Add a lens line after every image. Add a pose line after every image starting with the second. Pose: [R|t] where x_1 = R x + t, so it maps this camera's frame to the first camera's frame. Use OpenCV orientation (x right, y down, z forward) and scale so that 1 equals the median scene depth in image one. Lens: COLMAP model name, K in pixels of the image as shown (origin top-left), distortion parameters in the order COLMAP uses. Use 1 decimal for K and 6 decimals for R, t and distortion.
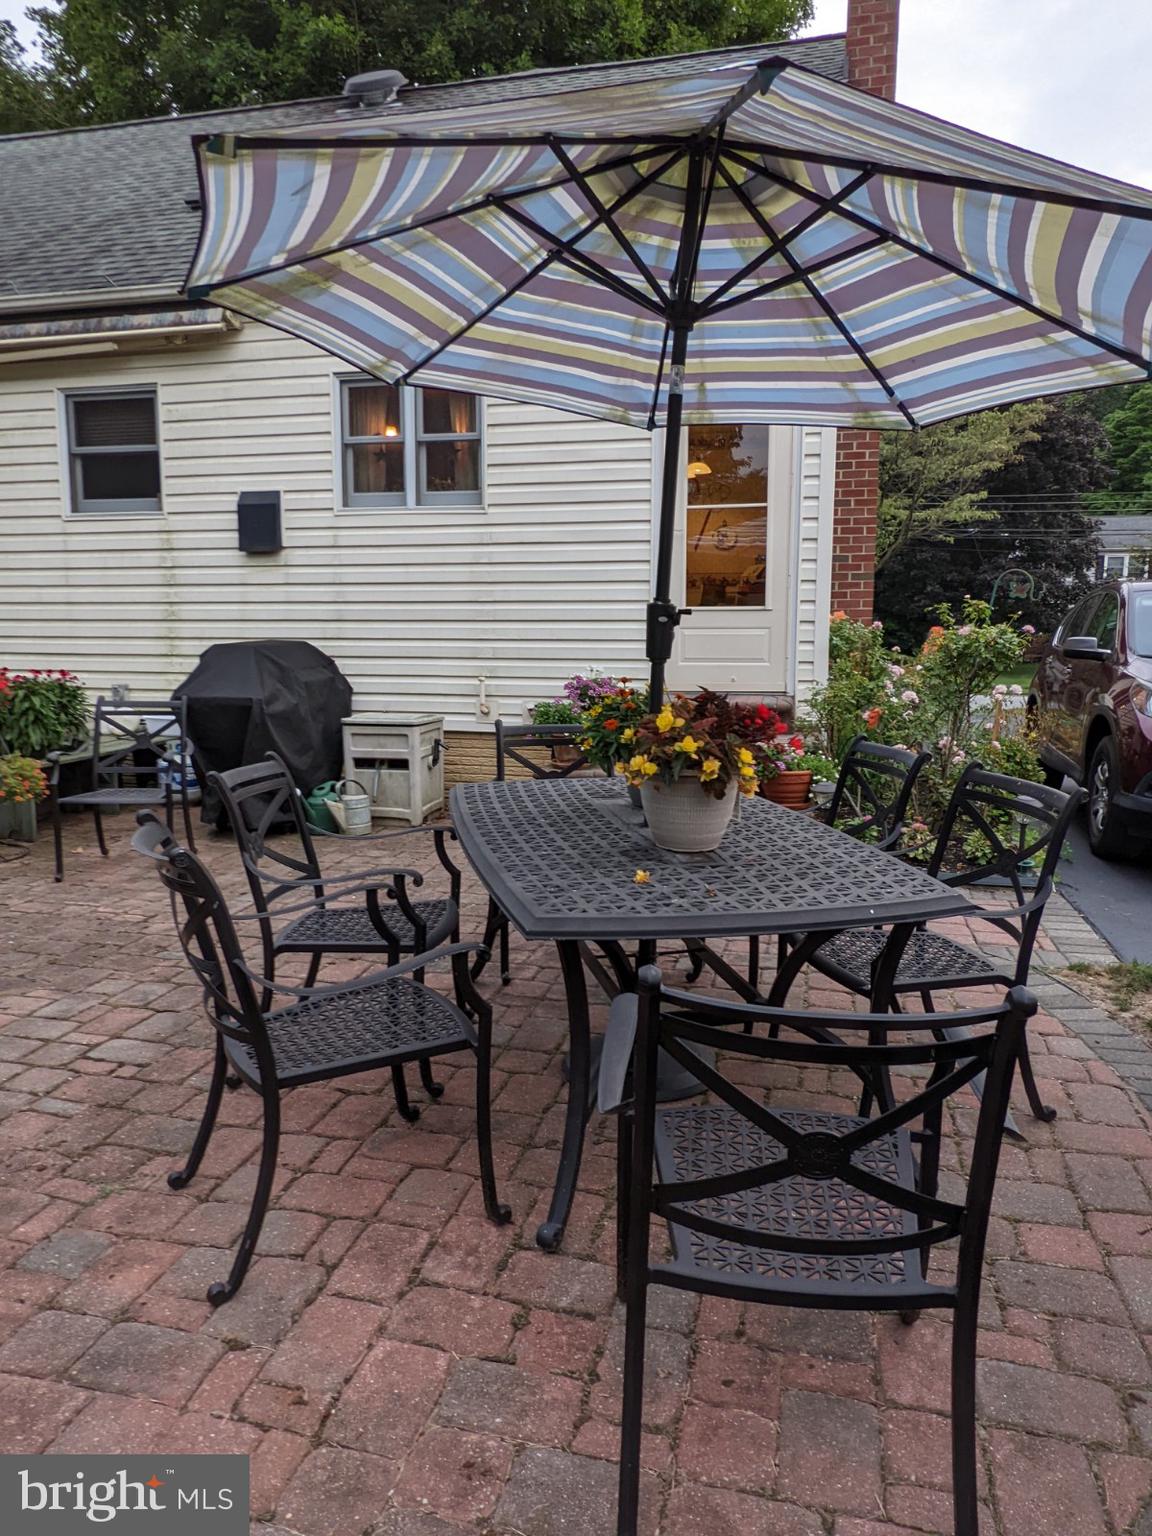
lens RADIAL K [[1031.7, 0, 582.3], [0, 1031.7, 768.2], [0, 0, 1]] dist [0.001041, -0.002352]
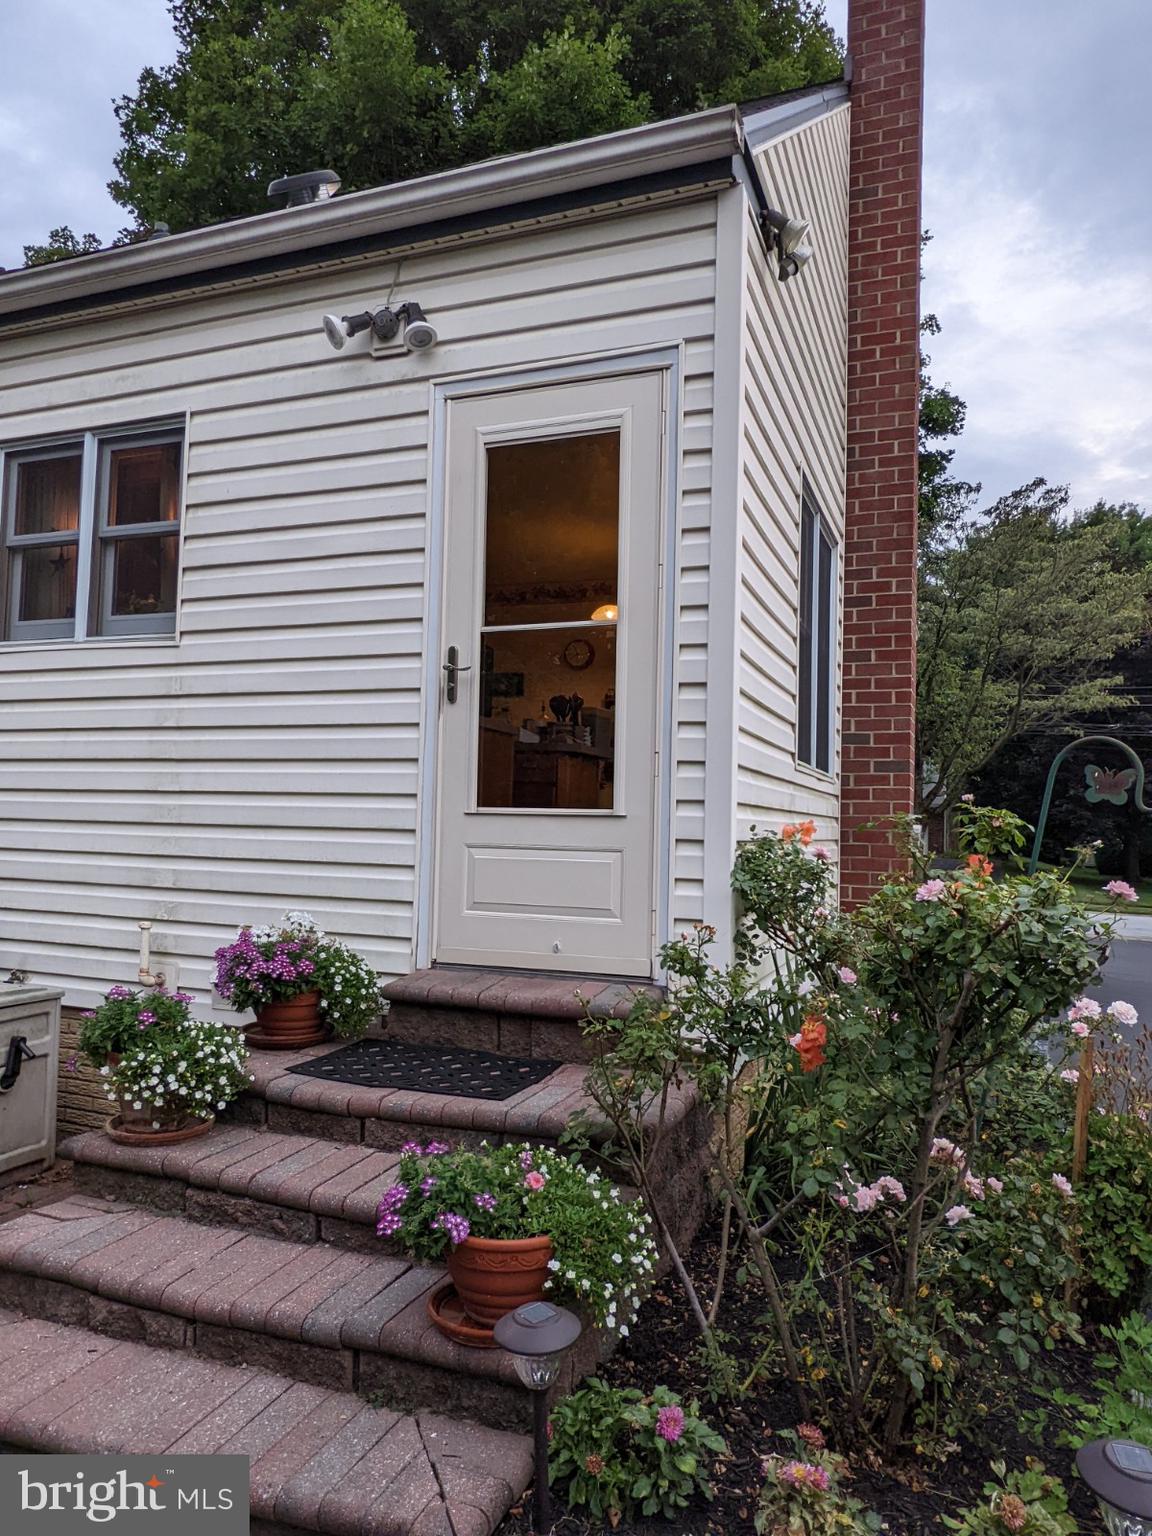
lens RADIAL K [[1031.7, 0, 569.2], [0, 1031.7, 772.6], [0, 0, 1]] dist [0.001041, -0.002352]
pose [[0.989920, 0.016271, -0.140691, 0.215449], [-0.041817, 0.982671, -0.180582, -0.075451], [0.135315, 0.184645, 0.973446, 0.456291]]
